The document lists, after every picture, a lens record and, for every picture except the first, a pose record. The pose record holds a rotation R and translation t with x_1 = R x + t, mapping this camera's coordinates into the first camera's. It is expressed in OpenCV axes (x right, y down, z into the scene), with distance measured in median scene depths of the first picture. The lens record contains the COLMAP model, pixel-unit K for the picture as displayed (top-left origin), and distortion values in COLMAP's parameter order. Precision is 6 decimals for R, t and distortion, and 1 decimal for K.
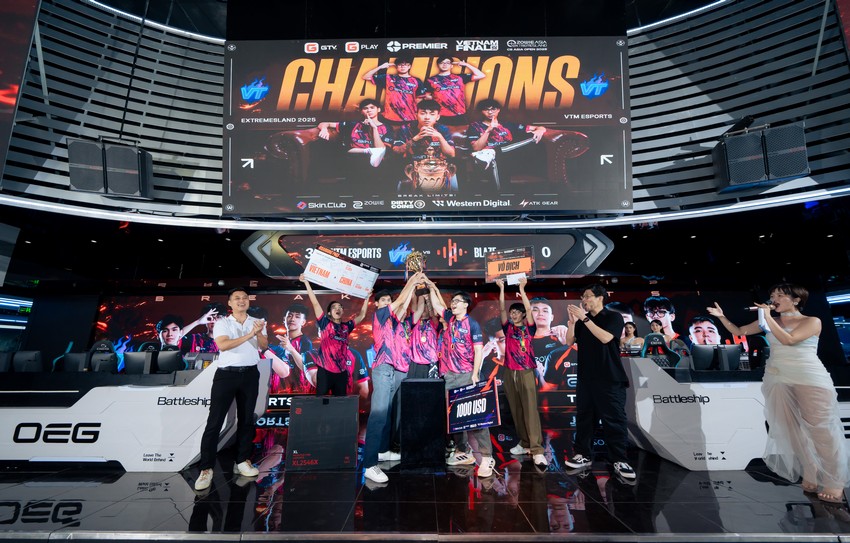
lens RADIAL K [[317.8, 0, 424.1], [0, 317.8, 281.5], [0, 0, 1]] dist [-0.000812, -0.000423]
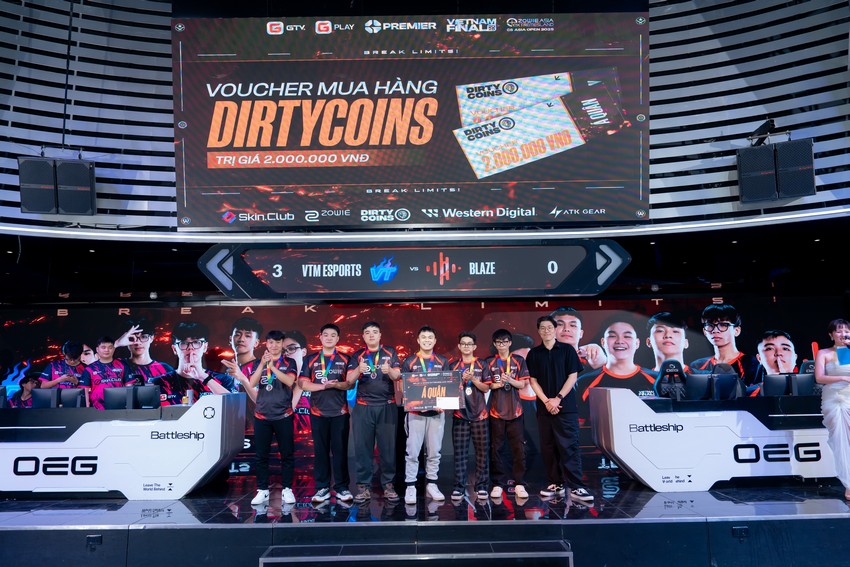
lens RADIAL K [[596.8, 0, 425.0], [0, 596.8, 283.5], [0, 0, 1]] dist [-0.025564, 0.003563]
pose [[0.999940, -0.009039, 0.006220, 0.027386], [0.008543, 0.997097, 0.075663, -0.177826], [-0.006886, -0.075605, 0.997114, -0.626183]]
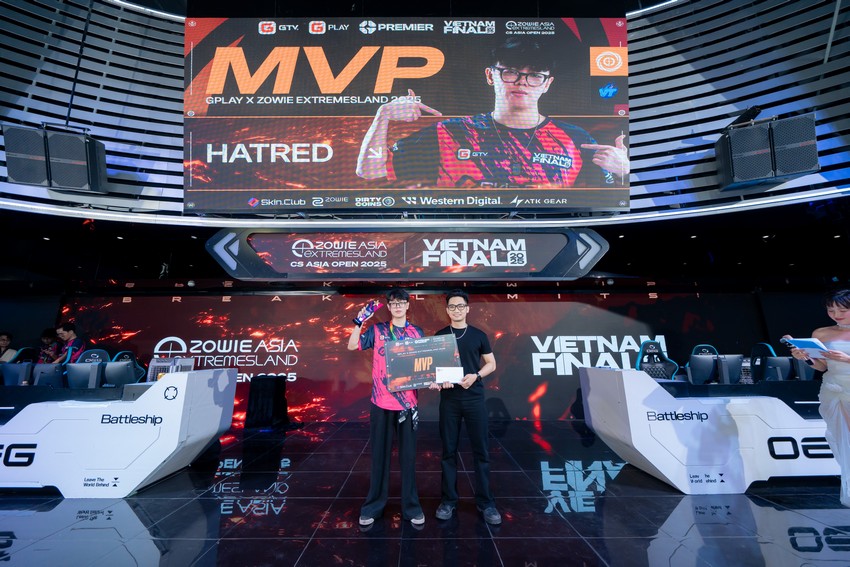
lens RADIAL K [[325.1, 0, 425.0], [0, 325.1, 283.5], [0, 0, 1]] dist [-0.000214, 0.000153]
pose [[0.999906, 0.002526, 0.013448, 0.045891], [-0.002736, 0.999874, 0.015644, -0.017367], [-0.013407, -0.015679, 0.999787, 0.052966]]
